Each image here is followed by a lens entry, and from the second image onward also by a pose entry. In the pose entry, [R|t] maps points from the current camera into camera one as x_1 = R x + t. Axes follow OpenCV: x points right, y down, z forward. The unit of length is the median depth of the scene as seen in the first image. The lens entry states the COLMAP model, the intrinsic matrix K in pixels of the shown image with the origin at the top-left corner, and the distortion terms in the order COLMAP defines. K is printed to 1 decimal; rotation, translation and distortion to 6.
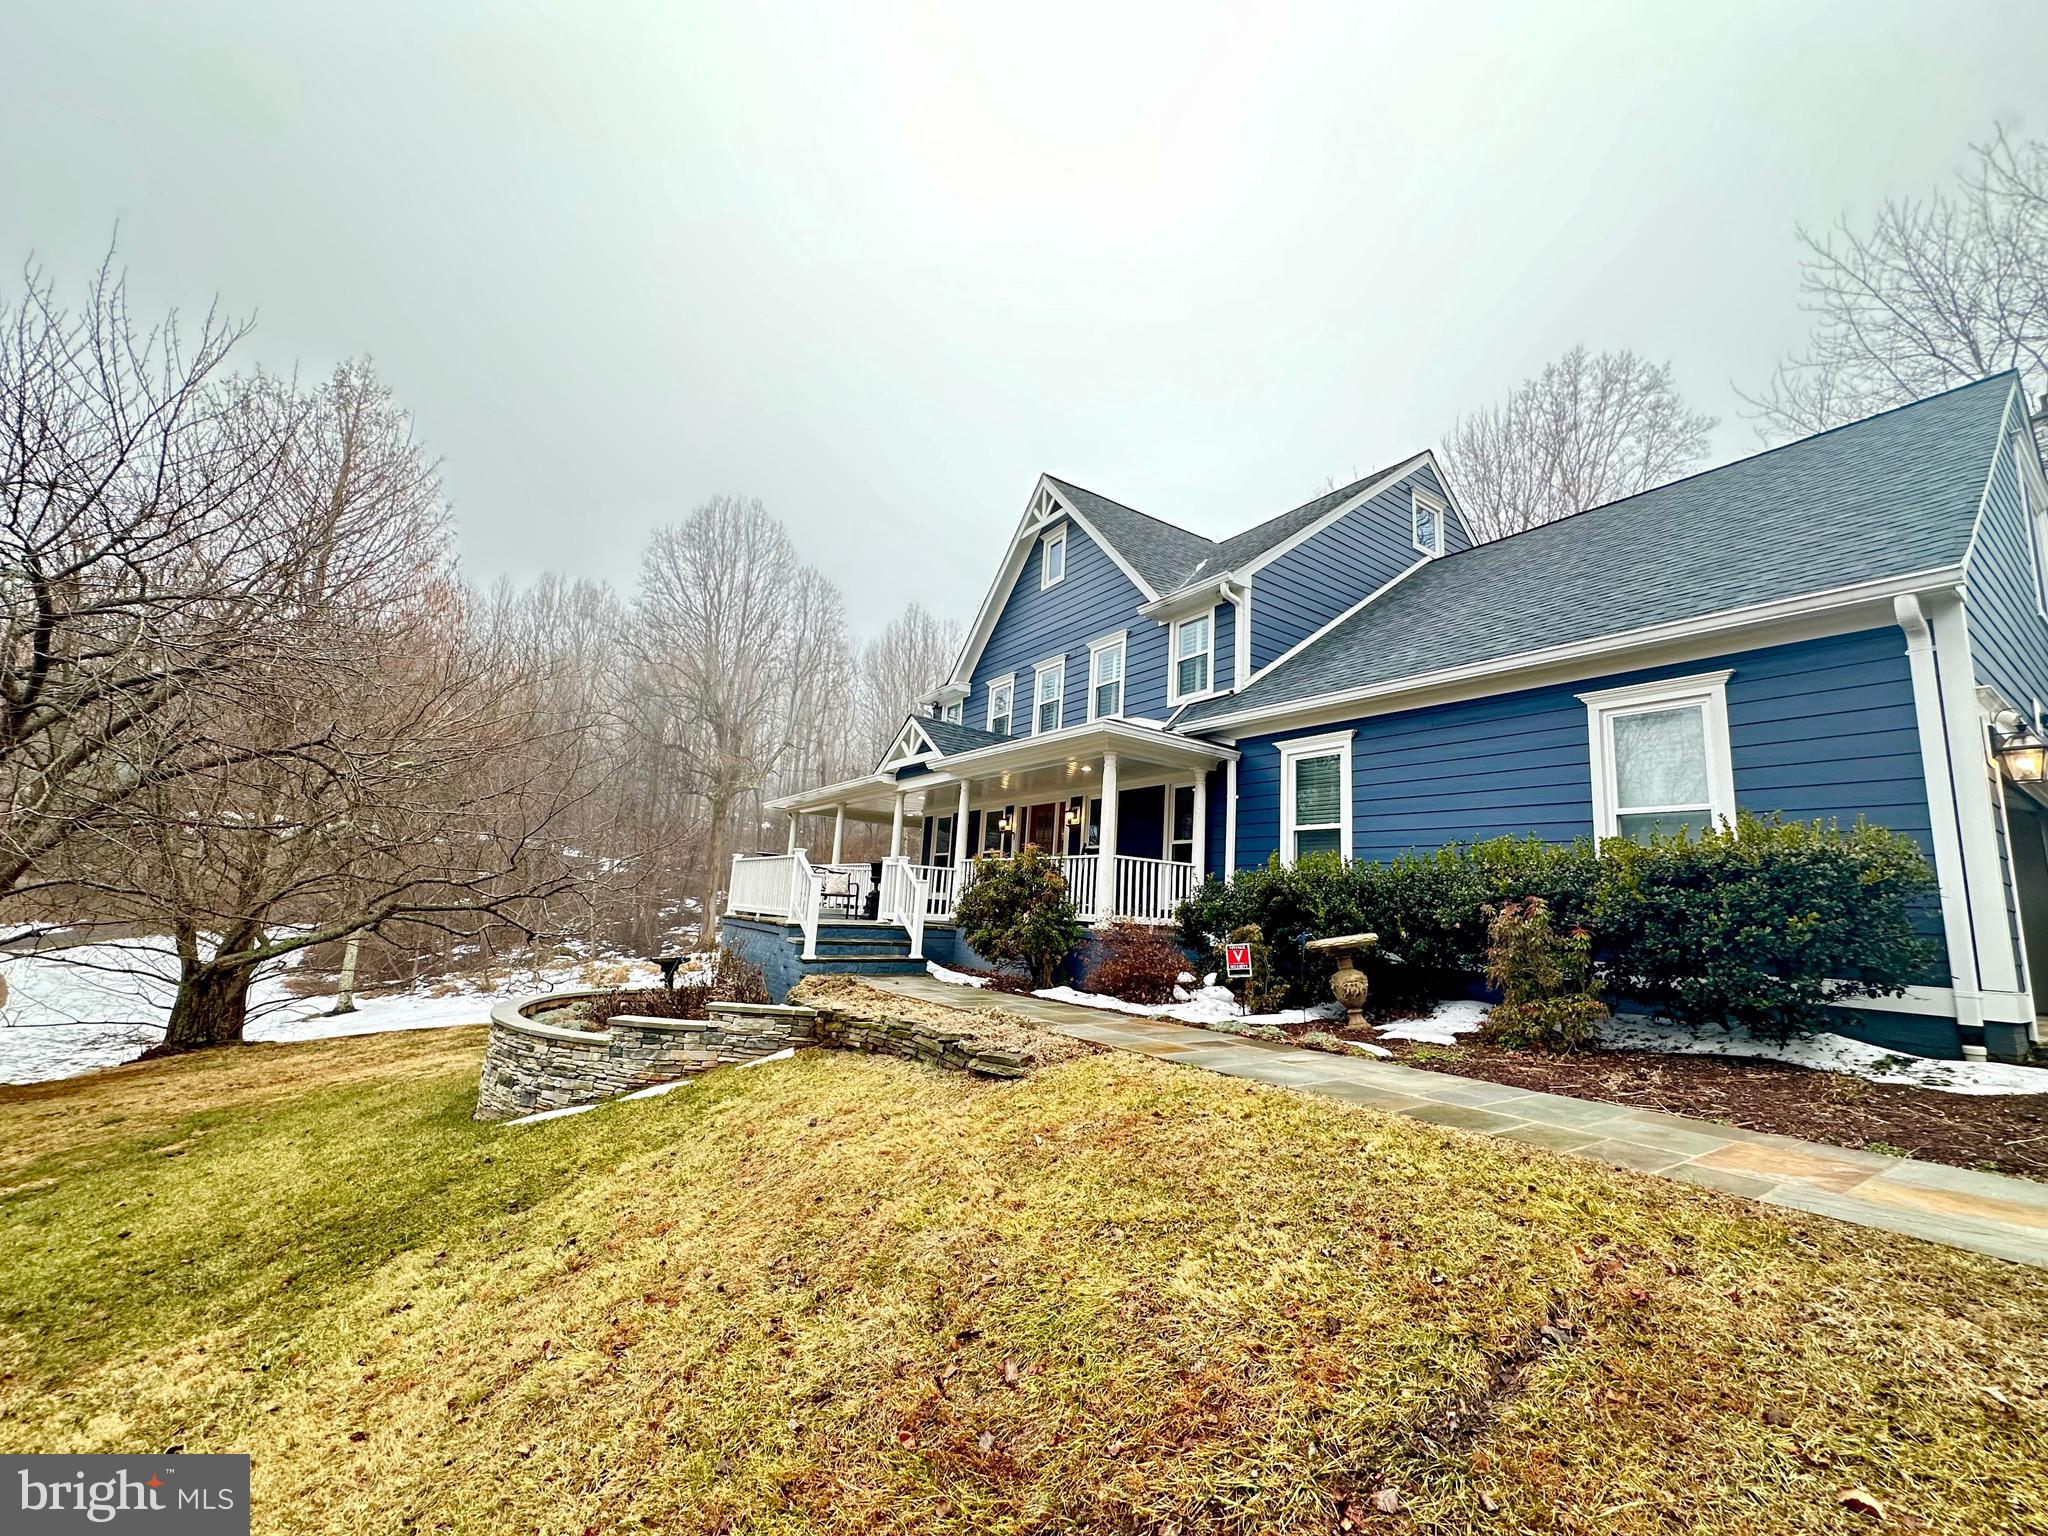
lens RADIAL K [[812.7, 0, 1024.0], [0, 812.7, 768.0], [0, 0, 1]] dist [0.008655, 0.000017]
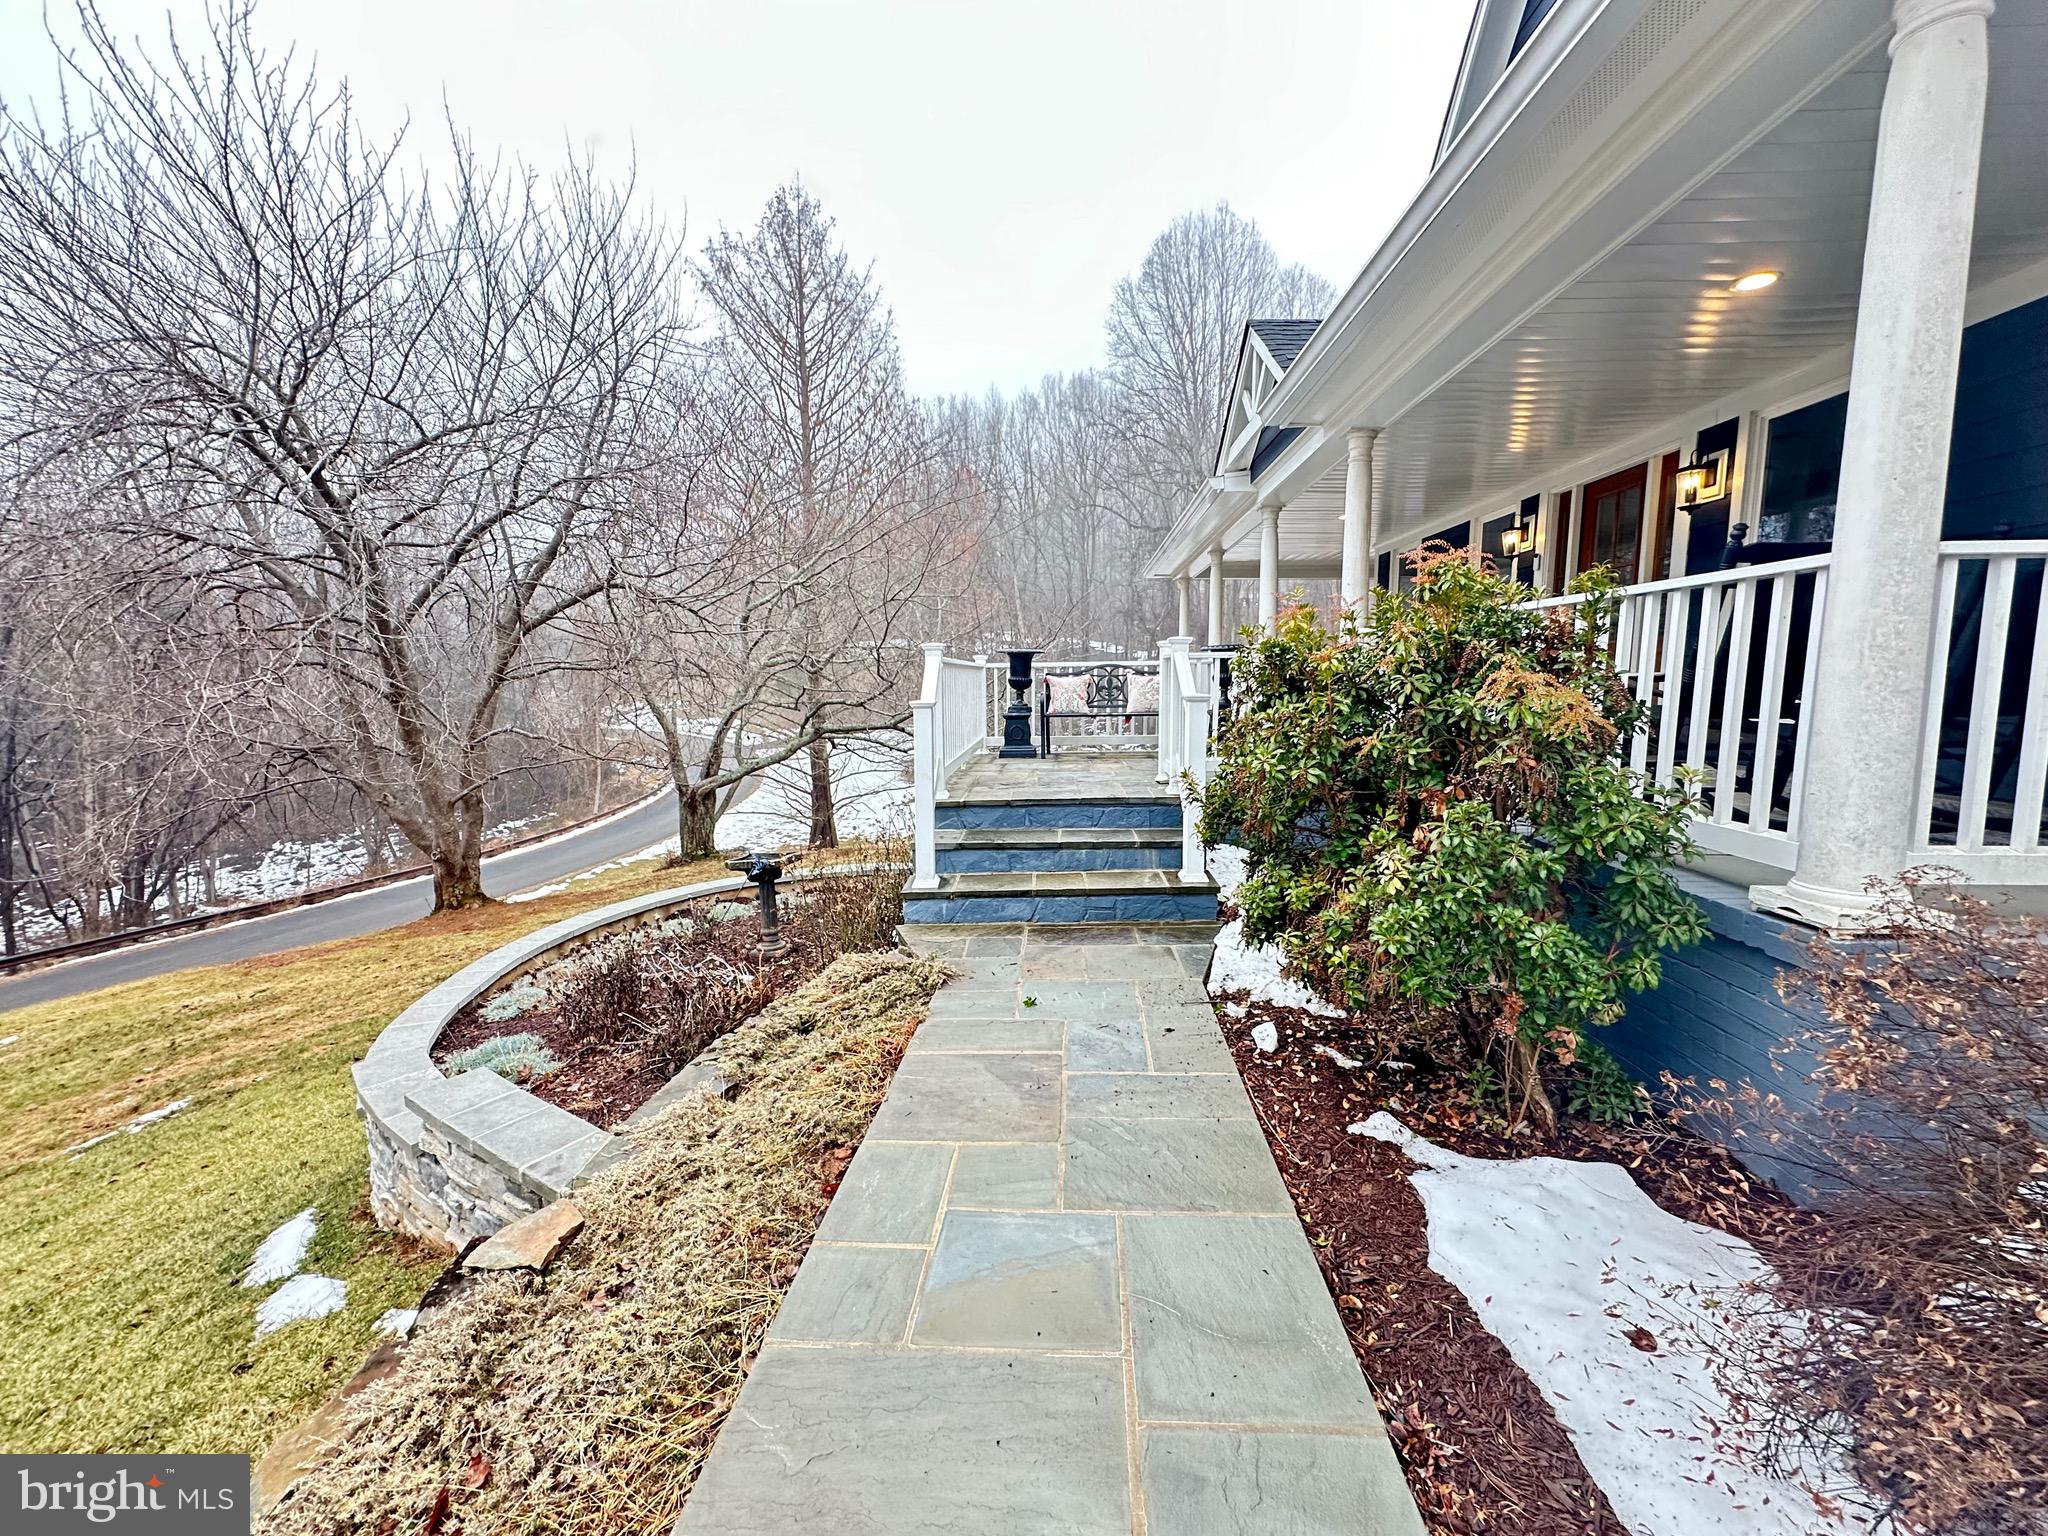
lens RADIAL K [[812.7, 0, 1024.0], [0, 812.7, 768.0], [0, 0, 1]] dist [0.008655, 0.000017]
pose [[0.797448, 0.003172, -0.603380, 0.037940], [0.158105, 0.963948, 0.214025, 0.055814], [0.582306, -0.266071, 0.768197, 0.483493]]
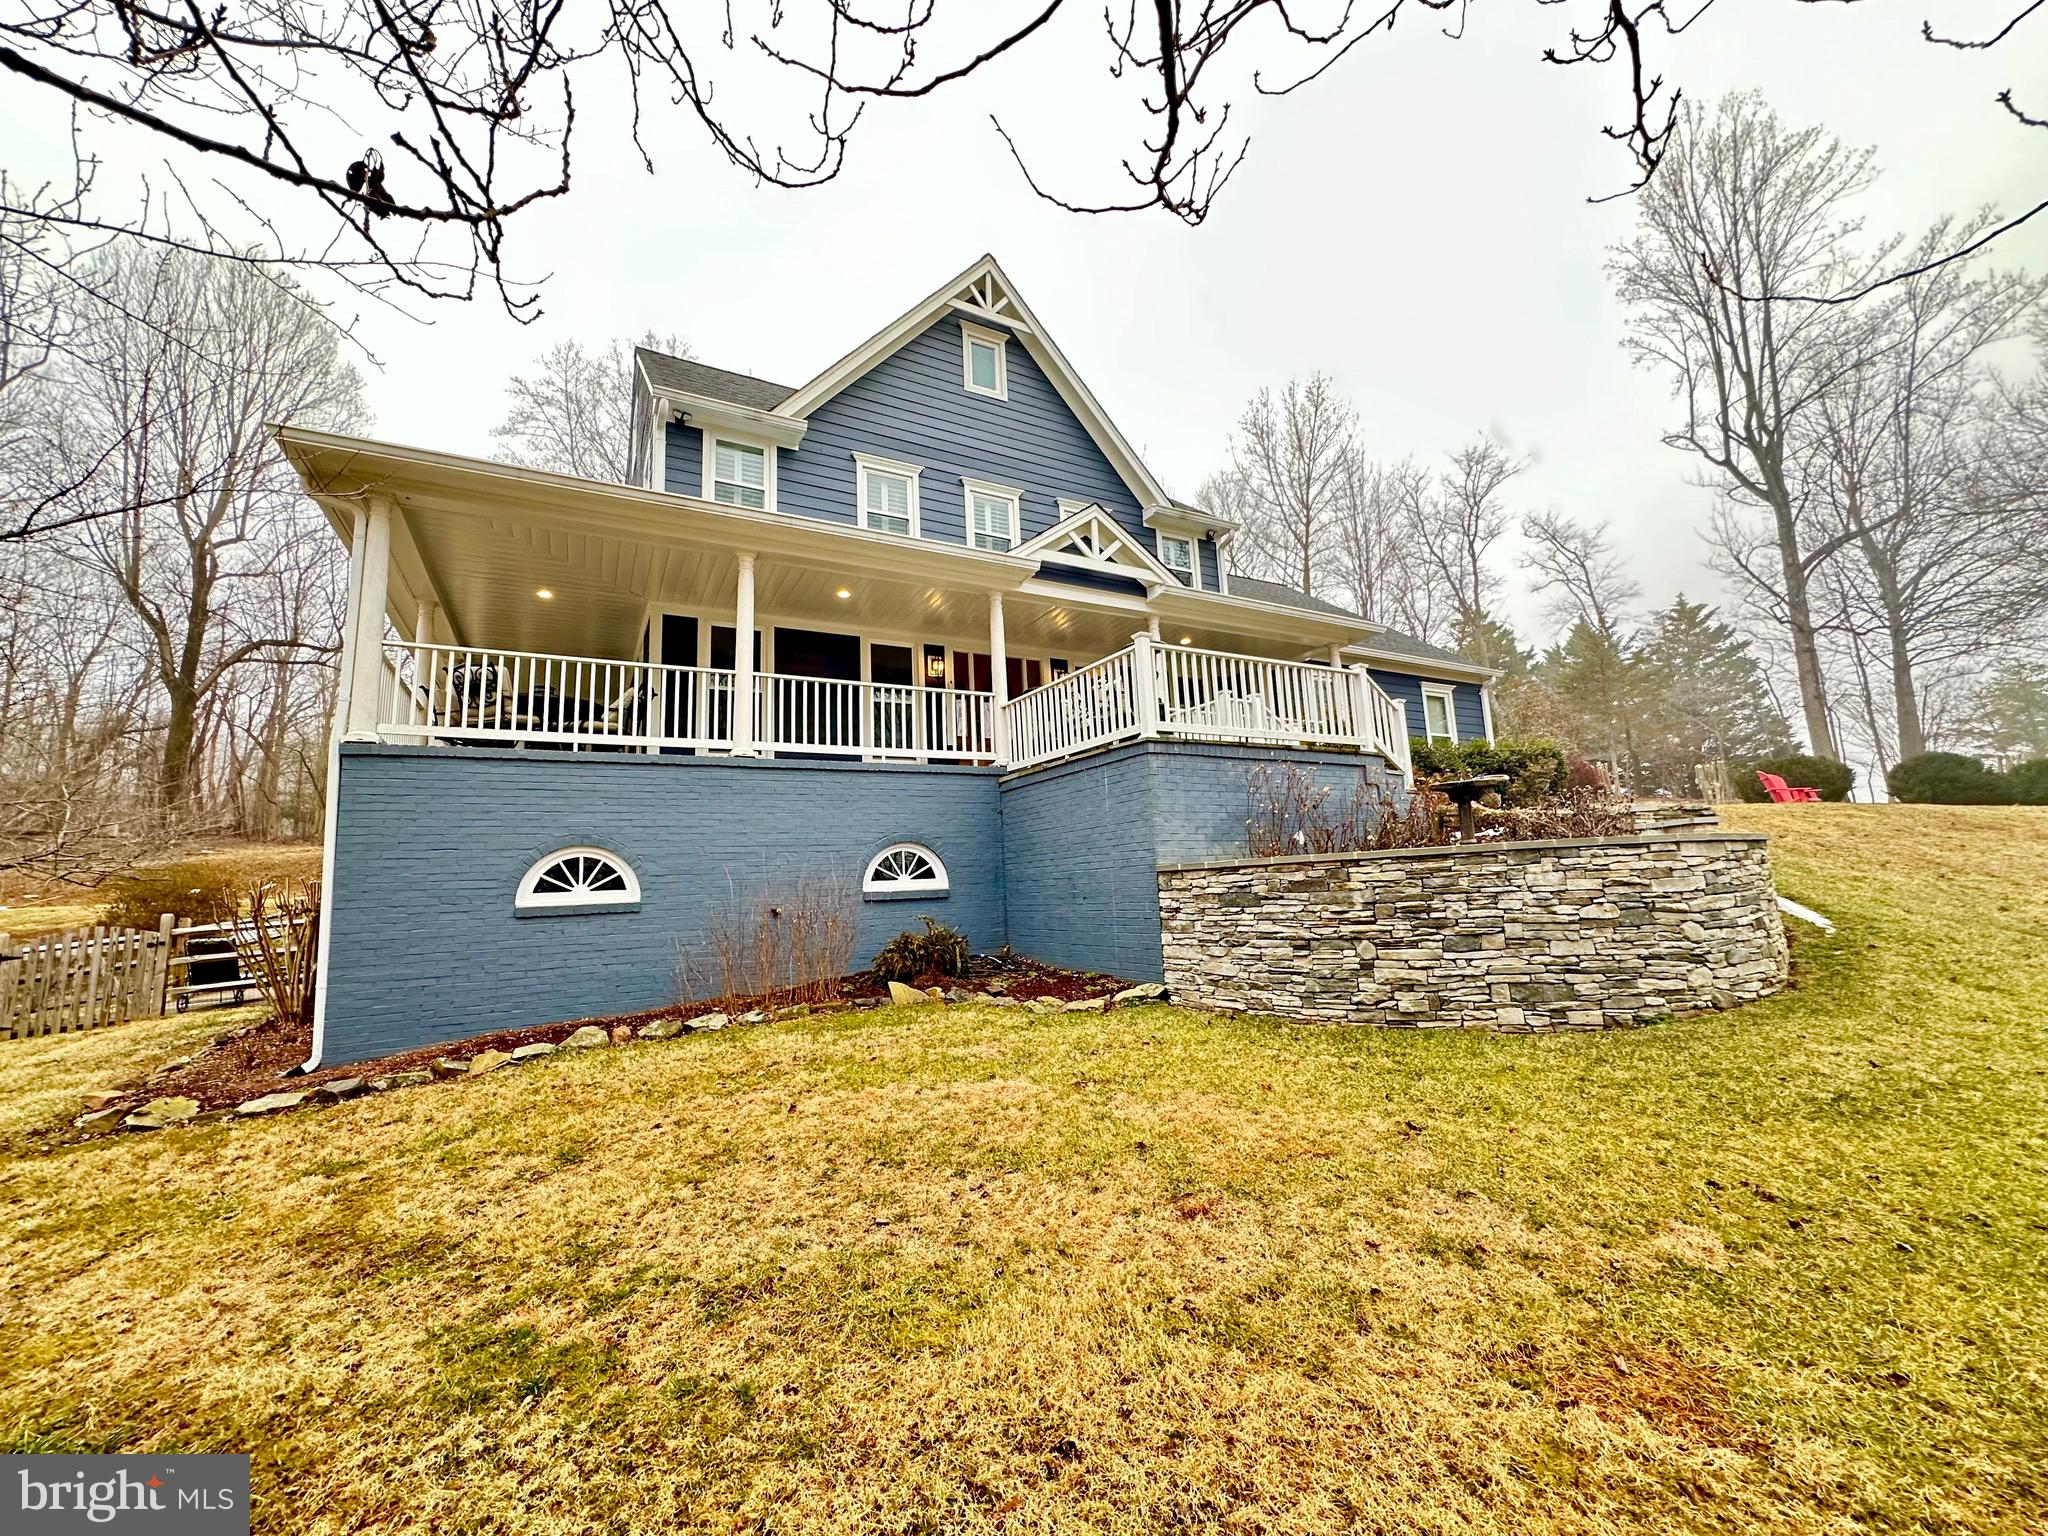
lens RADIAL K [[812.7, 0, 1024.0], [0, 812.7, 768.0], [0, 0, 1]] dist [0.008655, 0.000017]
pose [[0.075085, 0.088588, 0.993234, -0.821149], [-0.118017, 0.989835, -0.079363, 0.229333], [-0.990169, -0.111260, 0.084776, 0.942159]]
